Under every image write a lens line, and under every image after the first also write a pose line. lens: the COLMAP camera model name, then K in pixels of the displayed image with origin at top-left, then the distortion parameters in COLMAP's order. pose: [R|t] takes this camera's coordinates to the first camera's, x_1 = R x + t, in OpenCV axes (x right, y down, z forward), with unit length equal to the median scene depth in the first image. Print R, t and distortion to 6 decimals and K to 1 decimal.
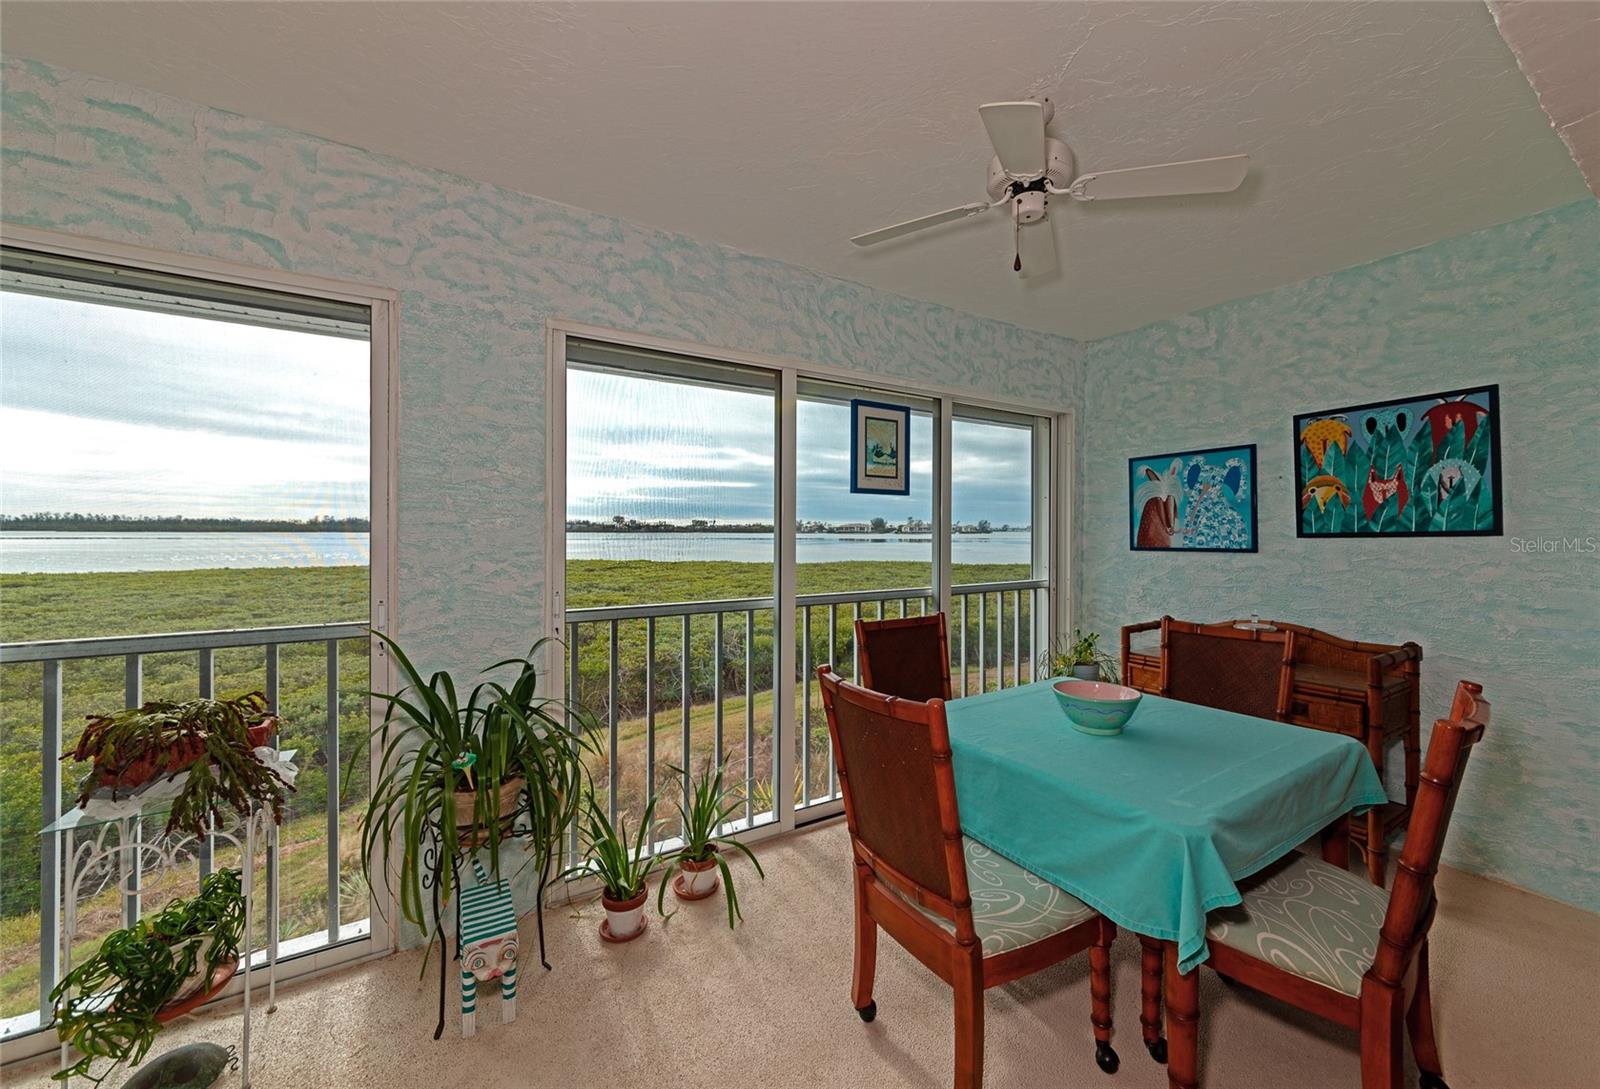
lens RADIAL K [[607.4, 0, 821.4], [0, 607.4, 535.3], [0, 0, 1]] dist [-0.003217, 0.001116]
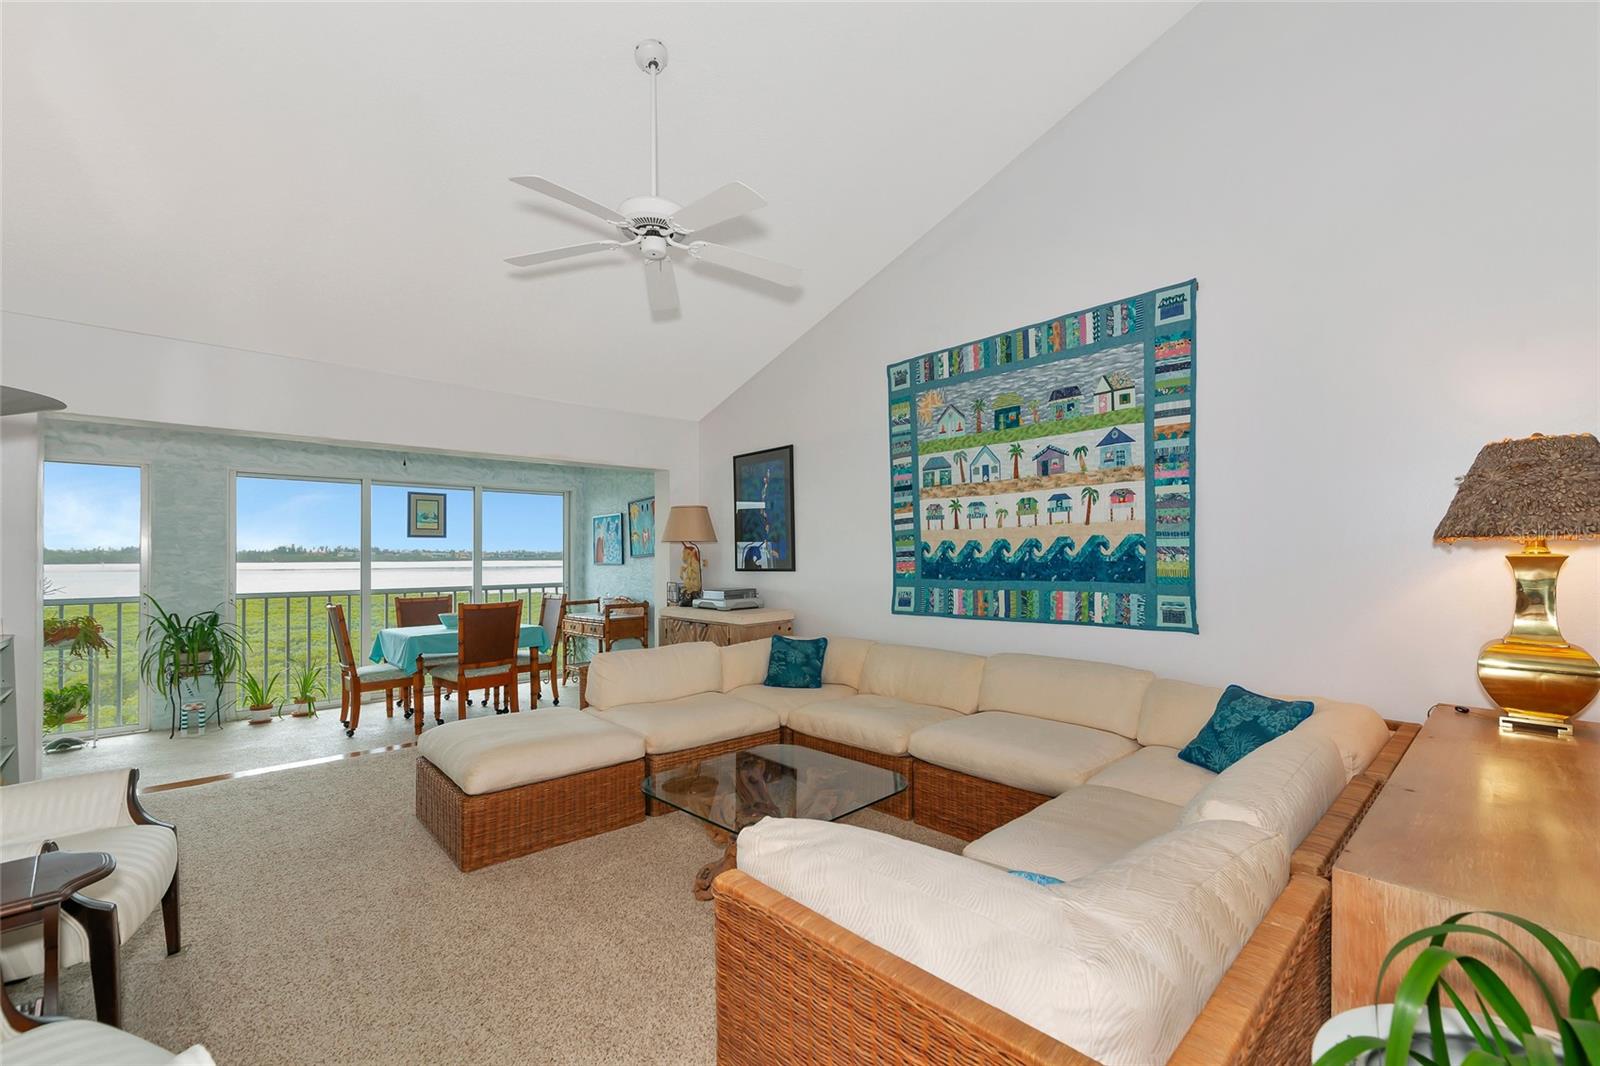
lens RADIAL K [[682.2, 0, 810.6], [0, 682.2, 552.7], [0, 0, 1]] dist [-0.004199, 0.004332]
pose [[0.980067, -0.007735, 0.198519, 0.929405], [0.010351, 0.999873, -0.012142, 0.023649], [-0.198400, 0.013955, 0.980022, -1.522089]]
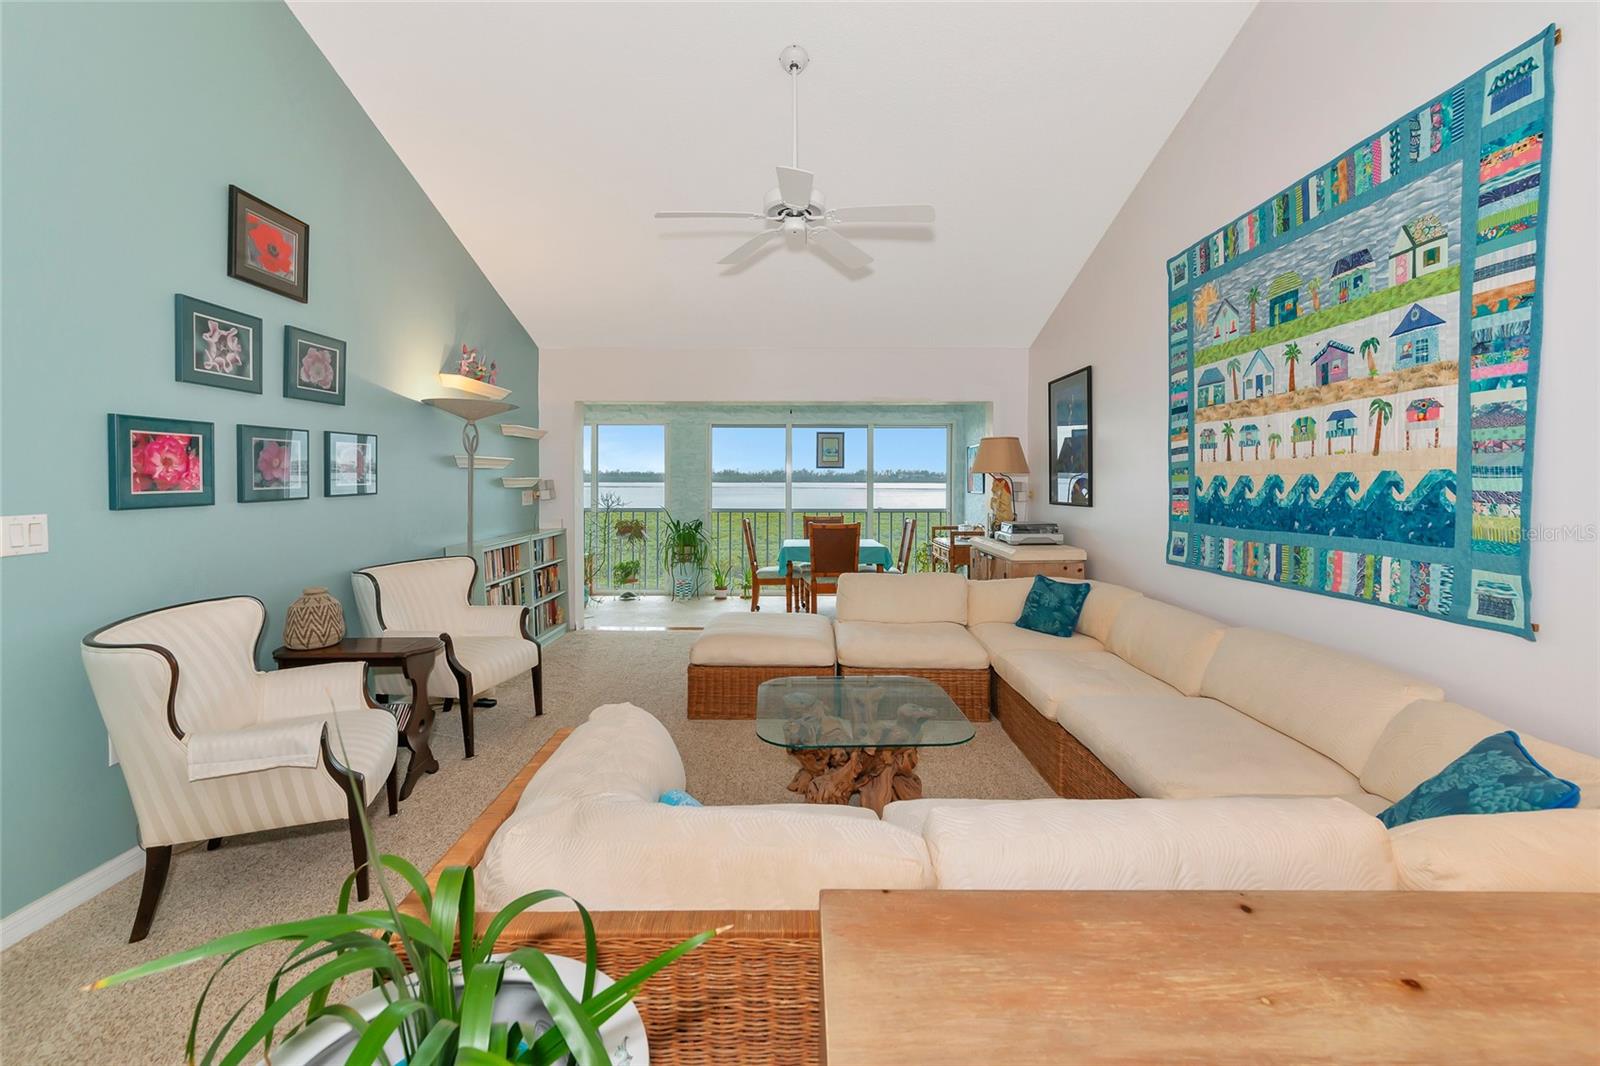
lens RADIAL K [[682.2, 0, 792.0], [0, 682.2, 493.8], [0, 0, 1]] dist [-0.004199, 0.004332]
pose [[0.844729, 0.009655, -0.535107, 1.510993], [-0.004126, 0.999925, 0.011528, 0.003587], [0.535179, -0.007531, 0.844705, -1.490627]]
